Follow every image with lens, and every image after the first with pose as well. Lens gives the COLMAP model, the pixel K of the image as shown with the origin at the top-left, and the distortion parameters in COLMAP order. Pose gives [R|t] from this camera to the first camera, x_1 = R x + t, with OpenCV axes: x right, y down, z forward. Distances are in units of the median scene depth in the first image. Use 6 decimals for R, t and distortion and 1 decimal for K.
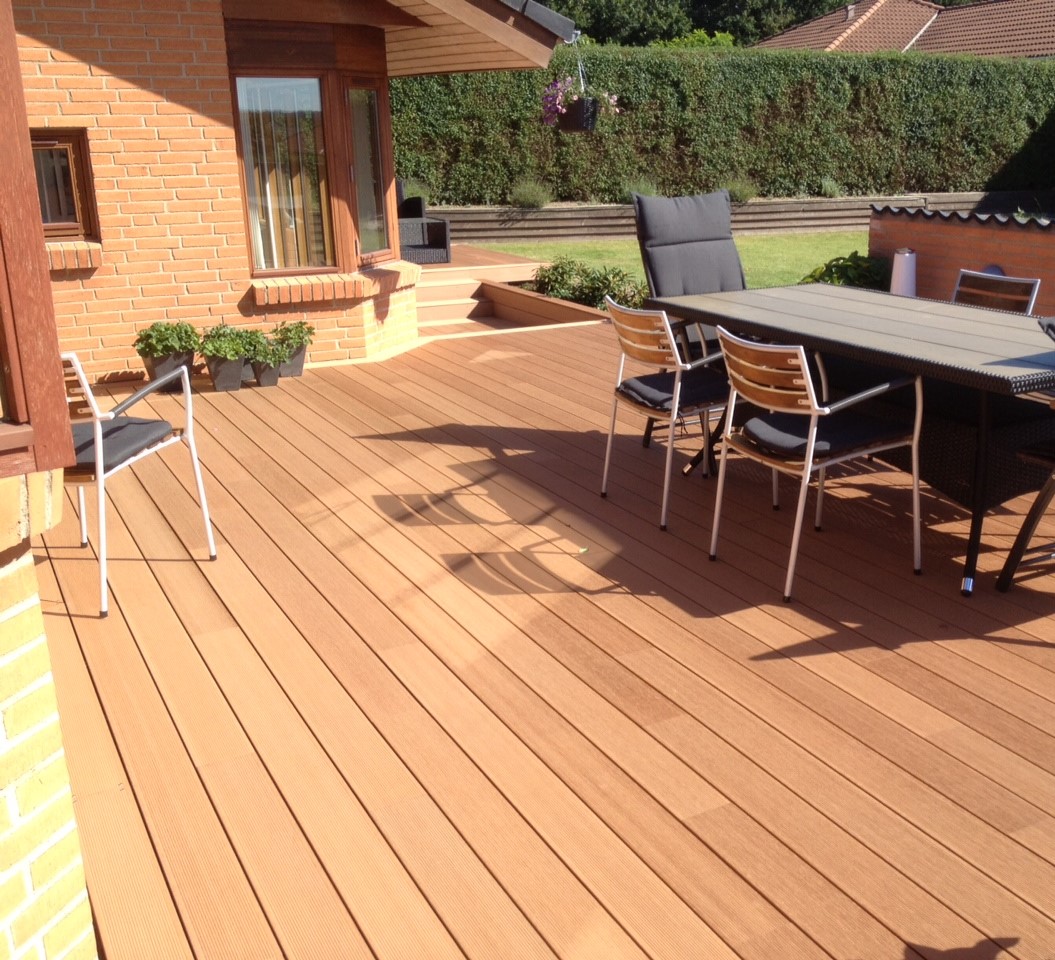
lens RADIAL K [[1262.6, 0, 527.5], [0, 1262.6, 480.0], [0, 0, 1]] dist [0.151873, -0.319374]
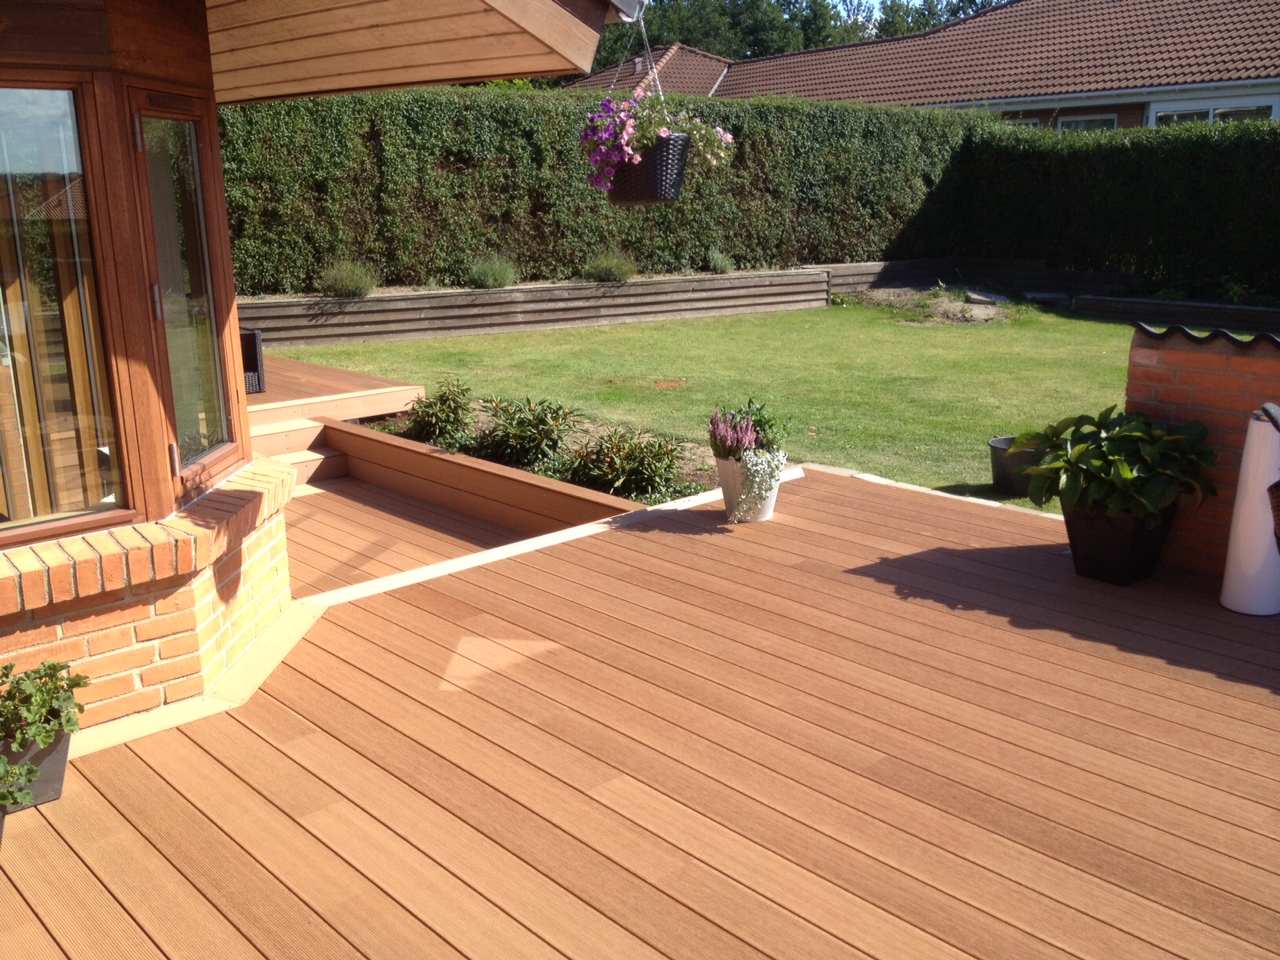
lens RADIAL K [[1379.6, 0, 640.0], [0, 1379.6, 480.0], [0, 0, 1]] dist [0.131816, -0.378591]
pose [[0.968280, -0.063308, 0.241716, -0.034563], [0.078182, 0.995559, -0.052438, -0.050544], [-0.237323, 0.069672, 0.968929, 0.178301]]
